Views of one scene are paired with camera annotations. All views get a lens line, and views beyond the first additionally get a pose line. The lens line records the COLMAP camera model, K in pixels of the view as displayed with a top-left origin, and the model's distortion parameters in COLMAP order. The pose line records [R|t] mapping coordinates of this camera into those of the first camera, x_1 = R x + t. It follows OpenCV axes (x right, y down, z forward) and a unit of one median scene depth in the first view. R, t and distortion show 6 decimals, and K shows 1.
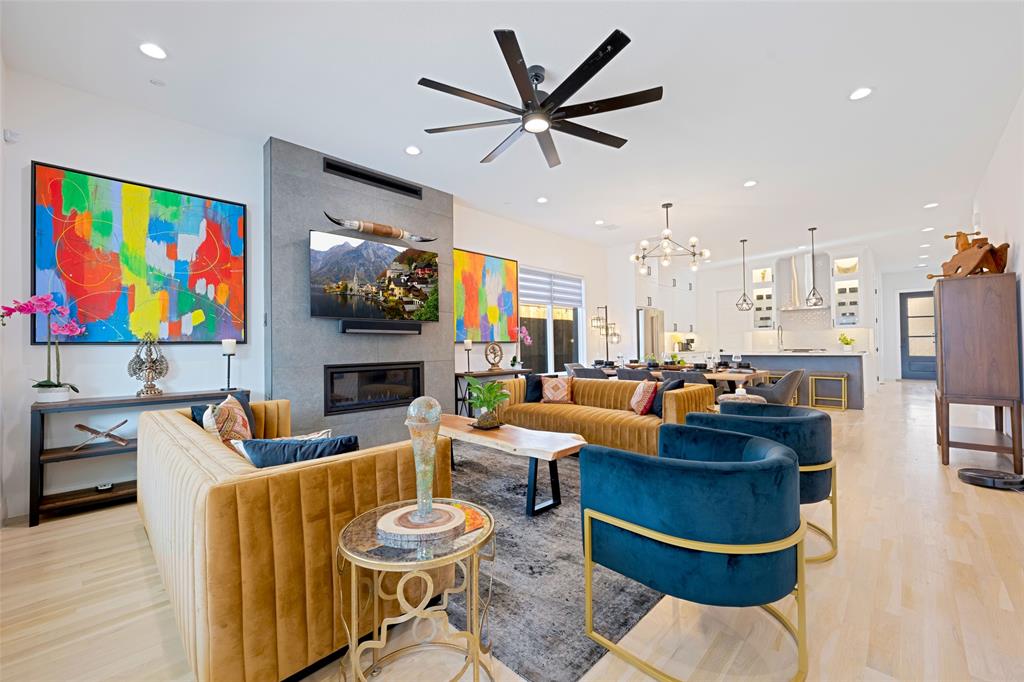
lens RADIAL K [[412.9, 0, 515.3], [0, 412.9, 341.4], [0, 0, 1]] dist [0.000630, -0.000868]
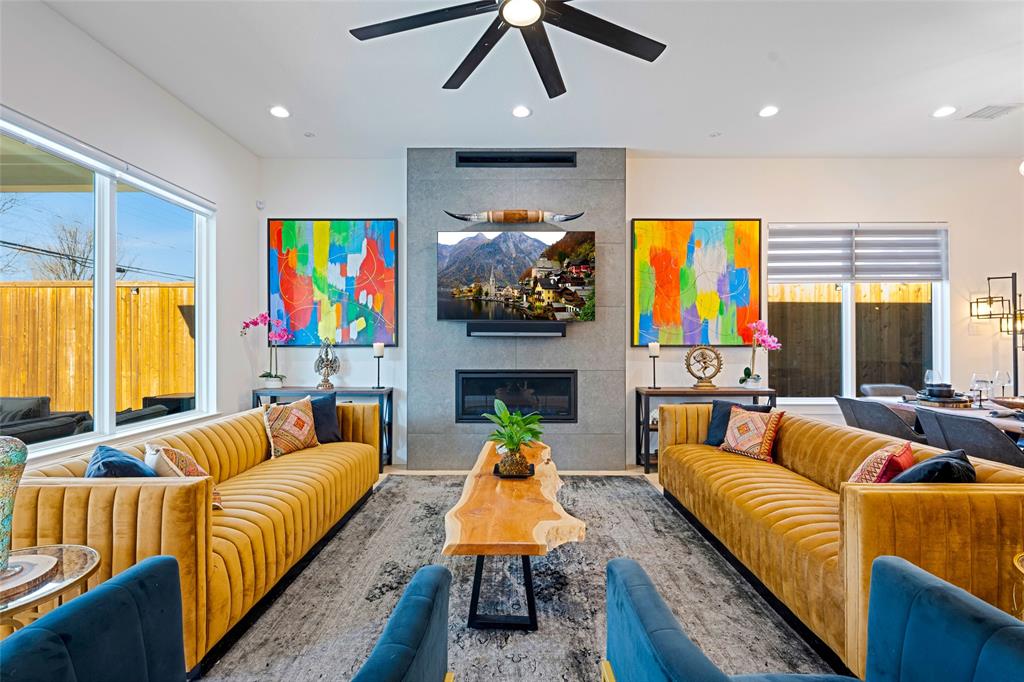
lens RADIAL K [[451.2, 0, 507.3], [0, 451.2, 343.2], [0, 0, 1]] dist [-0.001029, 0.000290]
pose [[0.688890, 0.015766, -0.724695, 0.370260], [0.000269, 0.999758, 0.022006, -0.026905], [0.724866, -0.015355, 0.688718, 0.352927]]
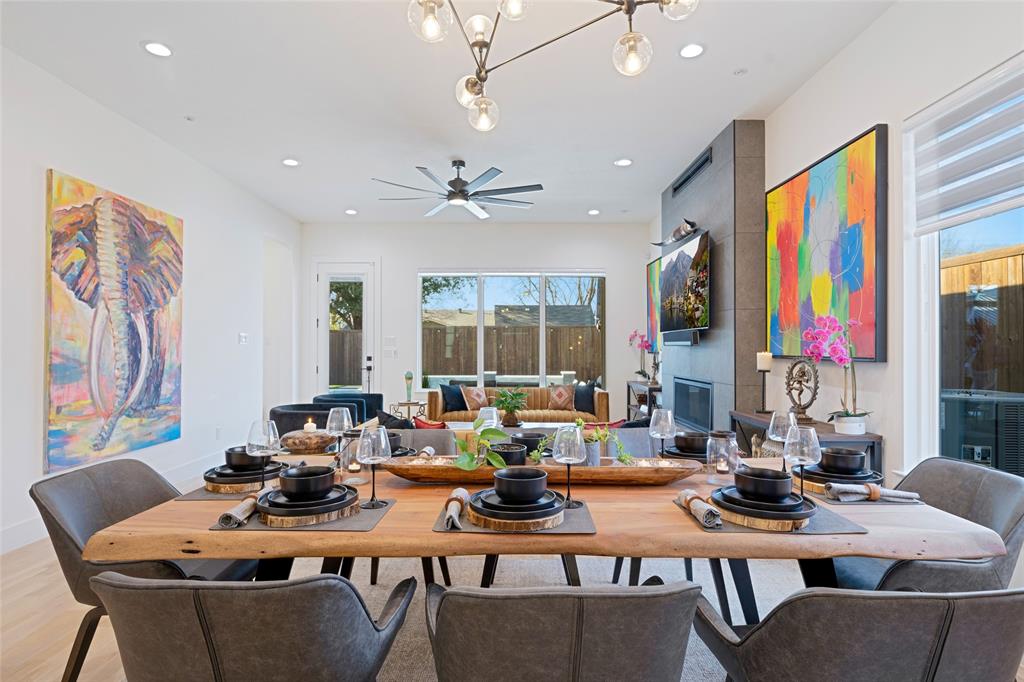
lens RADIAL K [[547.7, 0, 515.5], [0, 547.7, 342.5], [0, 0, 1]] dist [0.005820, -0.002266]
pose [[-0.714263, 0.009102, -0.699818, 0.832485], [0.022531, 0.999696, -0.009994, -0.022216], [0.699515, -0.022906, -0.714251, 1.696374]]
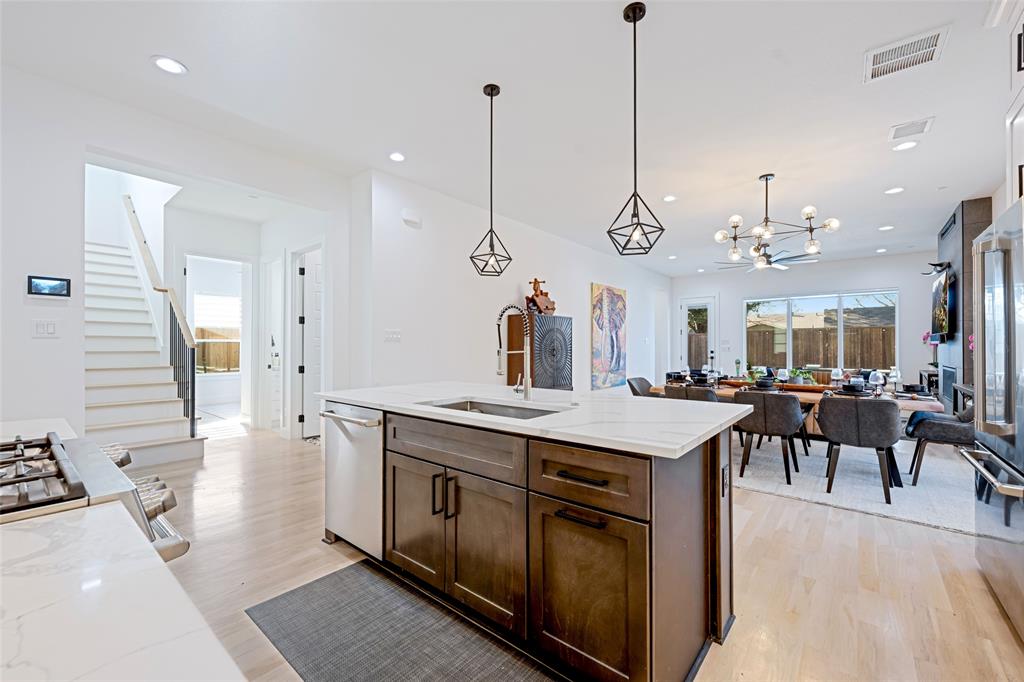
lens RADIAL K [[412.9, 0, 510.0], [0, 412.9, 341.9], [0, 0, 1]] dist [0.000630, -0.000868]
pose [[-0.997685, 0.015854, -0.066135, 1.241791], [0.017607, 0.999507, -0.026007, -0.014226], [0.065690, -0.027111, -0.997472, 2.383432]]
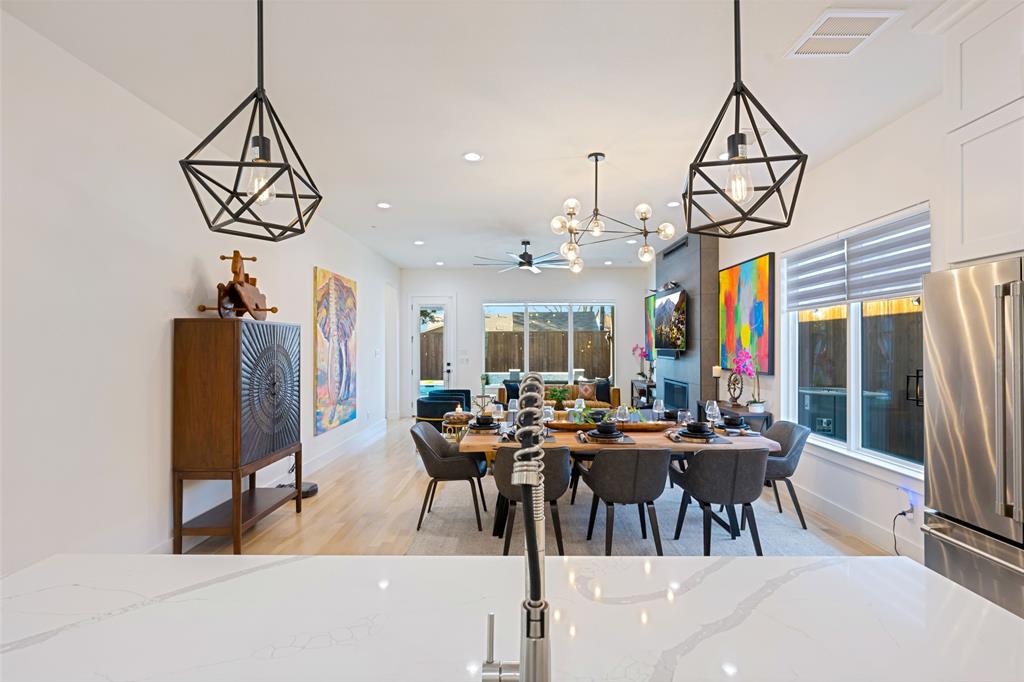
lens RADIAL K [[493.9, 0, 512.4], [0, 493.9, 345.5], [0, 0, 1]] dist [-0.009093, 0.001836]
pose [[-0.725934, 0.019416, -0.687490, 1.309225], [0.025475, 0.999675, 0.001334, -0.084636], [0.687293, -0.016545, -0.726192, 1.968014]]
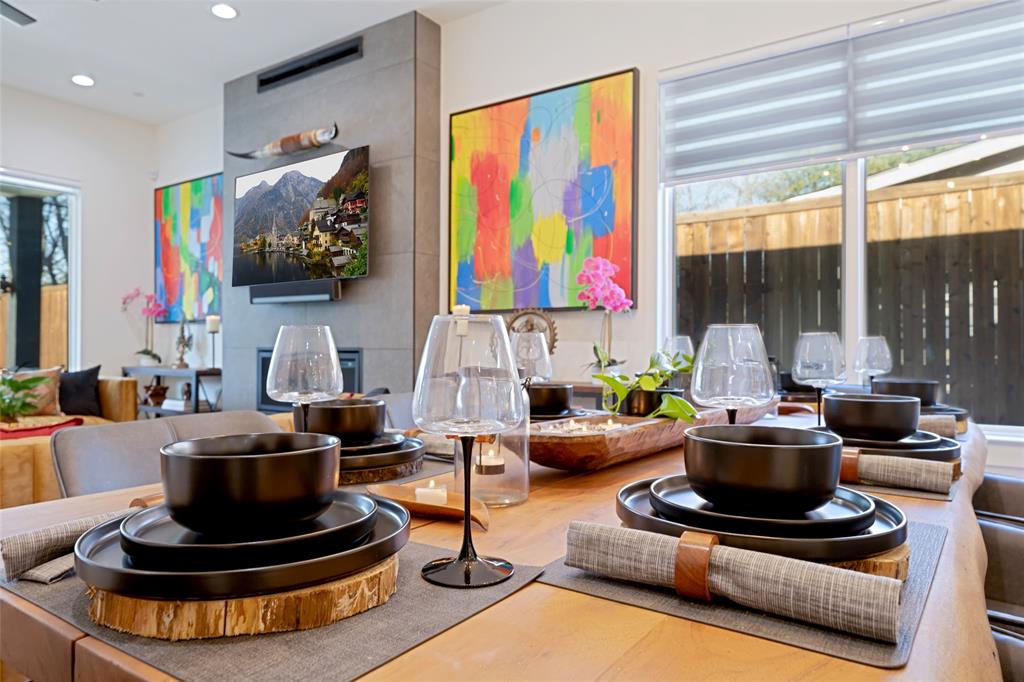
lens RADIAL K [[661.7, 0, 509.3], [0, 661.7, 346.1], [0, 0, 1]] dist [0.006246, 0.001750]
pose [[0.157609, 0.017324, -0.987350, 0.808555], [0.010554, 0.999759, 0.019226, 0.035663], [0.987445, -0.013450, 0.157389, 1.232347]]
